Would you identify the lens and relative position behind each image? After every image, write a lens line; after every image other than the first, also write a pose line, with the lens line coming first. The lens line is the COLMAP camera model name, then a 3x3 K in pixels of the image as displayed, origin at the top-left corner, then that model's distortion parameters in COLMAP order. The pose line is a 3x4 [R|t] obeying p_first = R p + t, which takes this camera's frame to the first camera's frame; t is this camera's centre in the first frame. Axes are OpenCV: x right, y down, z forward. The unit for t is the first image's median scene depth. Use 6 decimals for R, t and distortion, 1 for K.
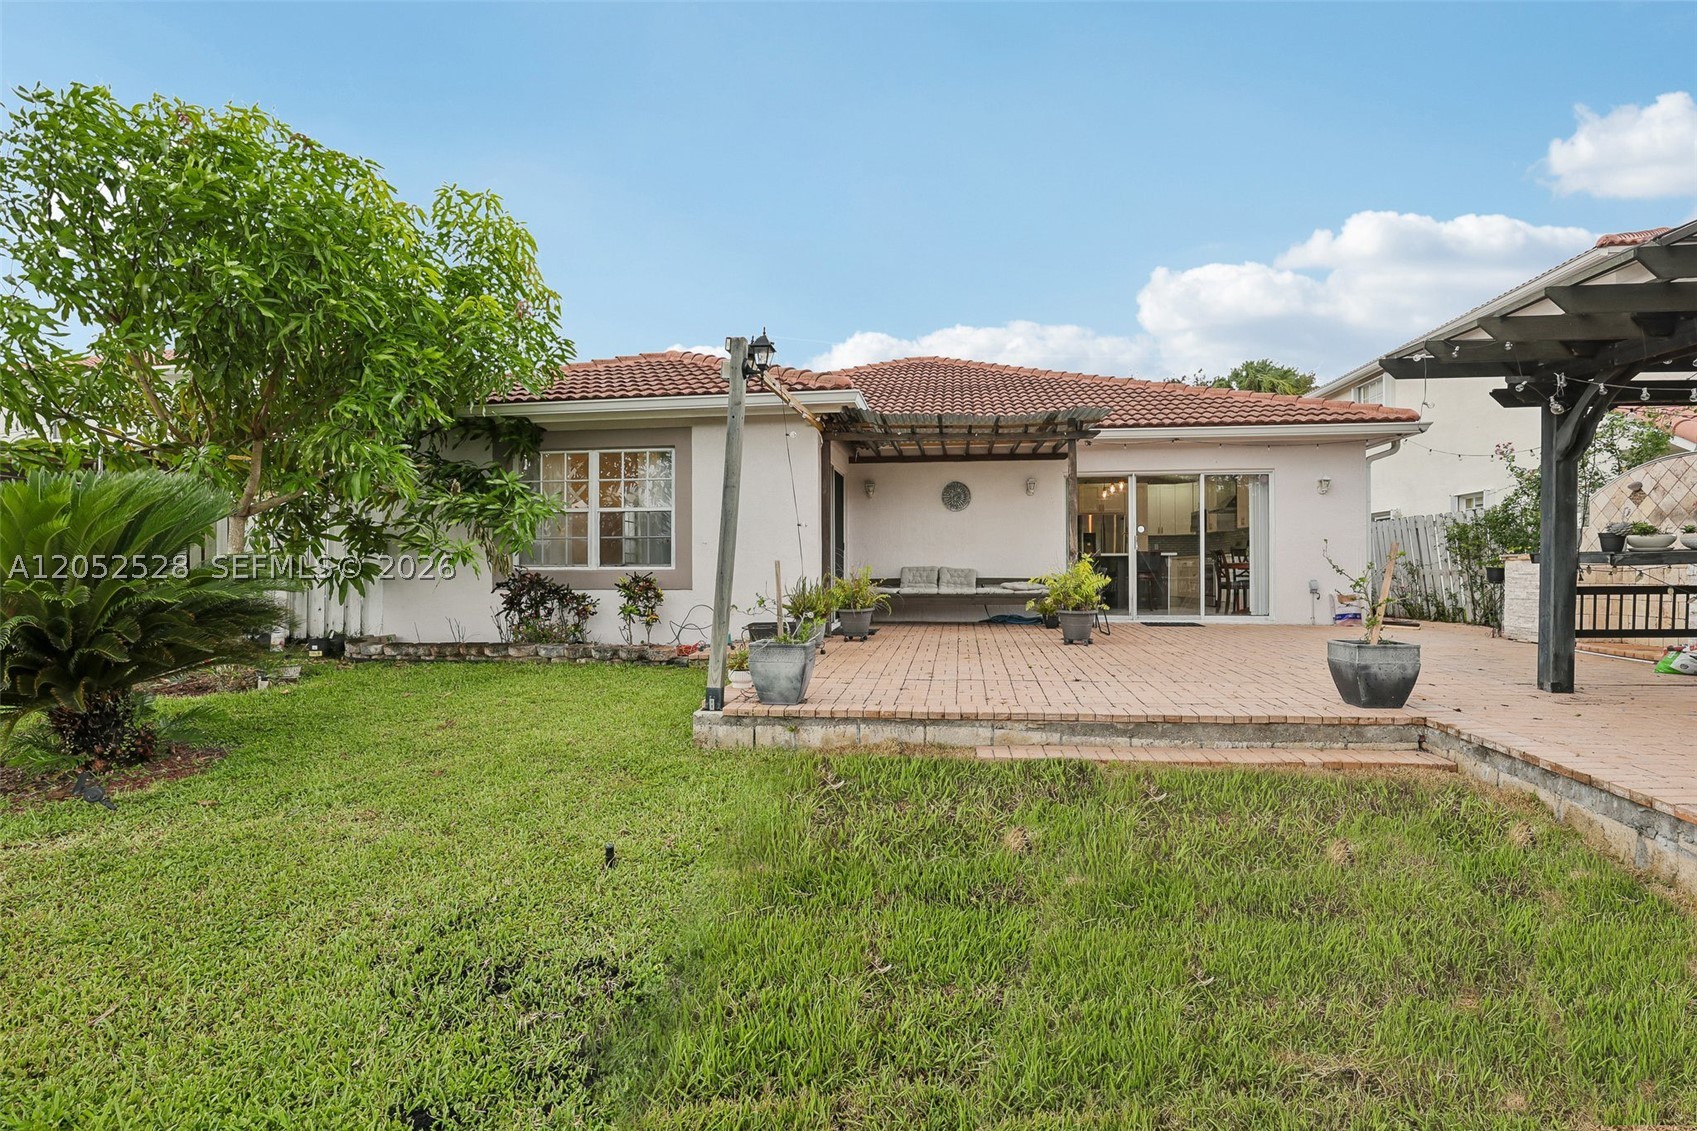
lens RADIAL K [[784.0, 0, 856.4], [0, 784.0, 570.3], [0, 0, 1]] dist [-0.001263, 0.000426]
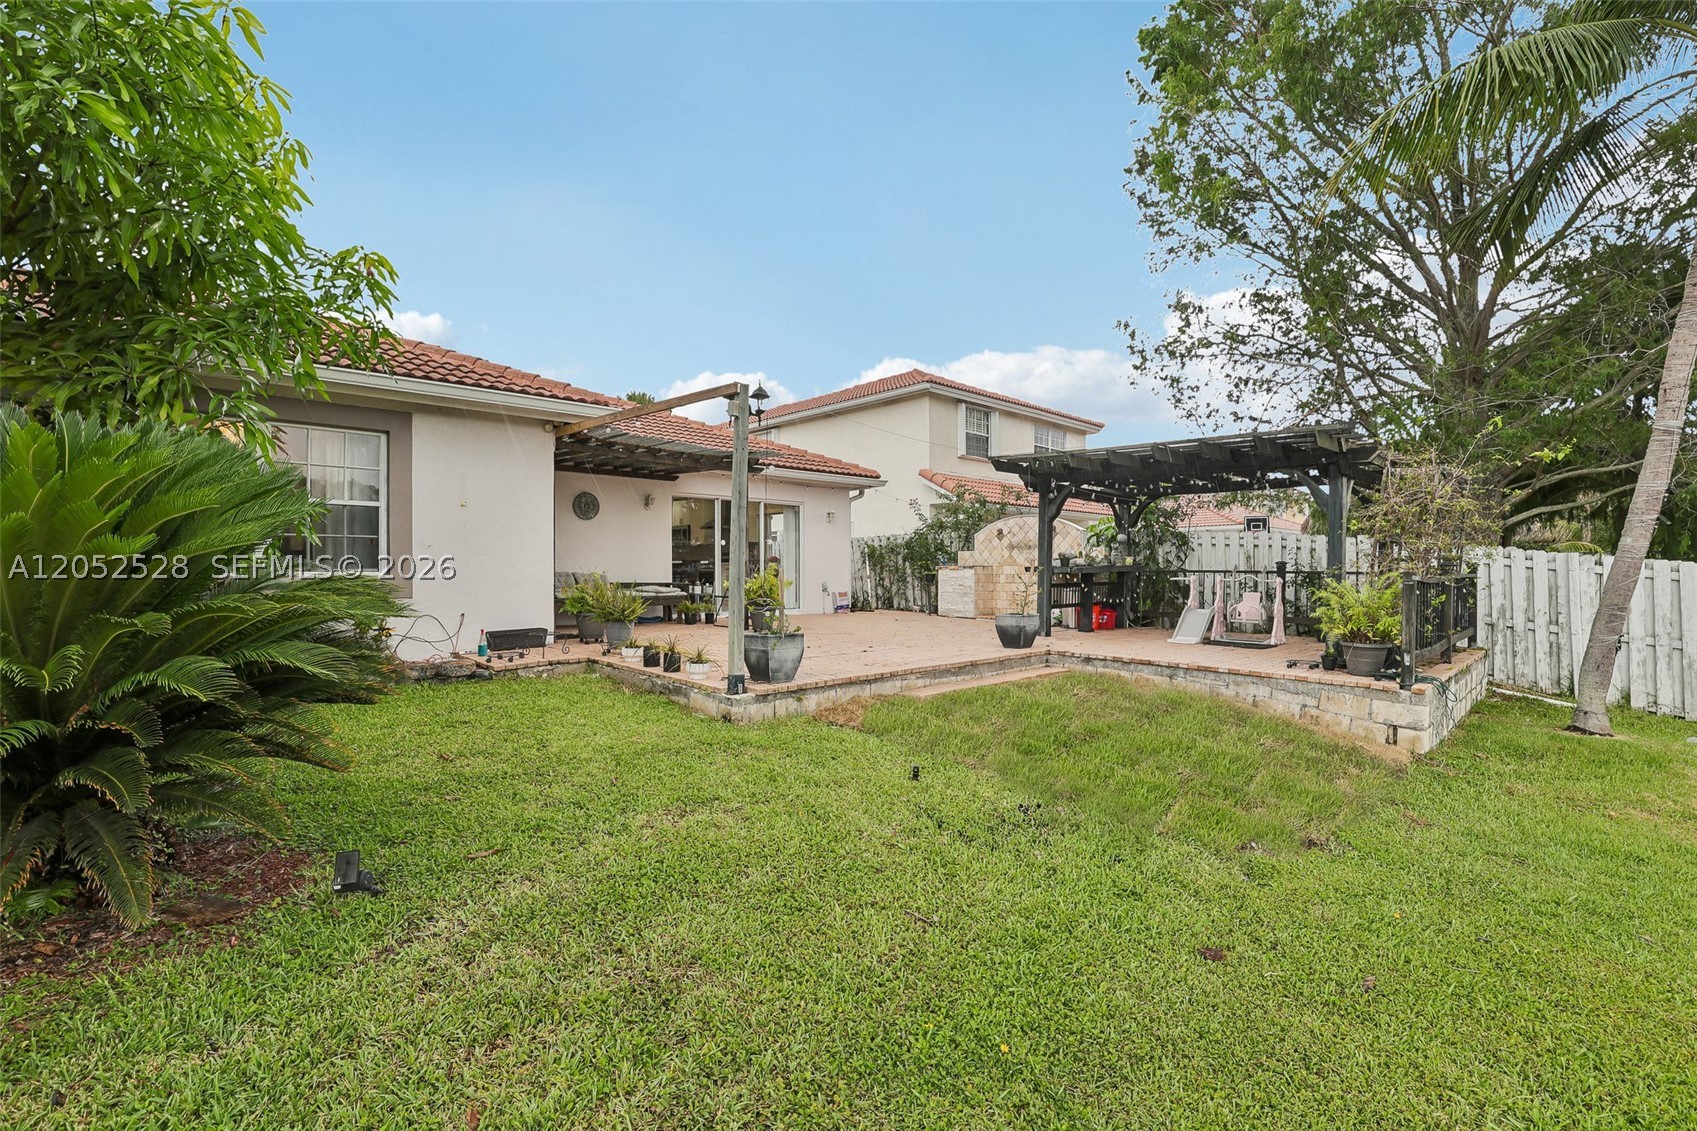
lens RADIAL K [[784.0, 0, 856.4], [0, 784.0, 570.3], [0, 0, 1]] dist [-0.001263, 0.000426]
pose [[0.635432, 0.003617, 0.772148, -0.992092], [0.001072, 0.999984, -0.005566, -0.002765], [-0.772156, 0.004365, 0.635418, 0.100011]]
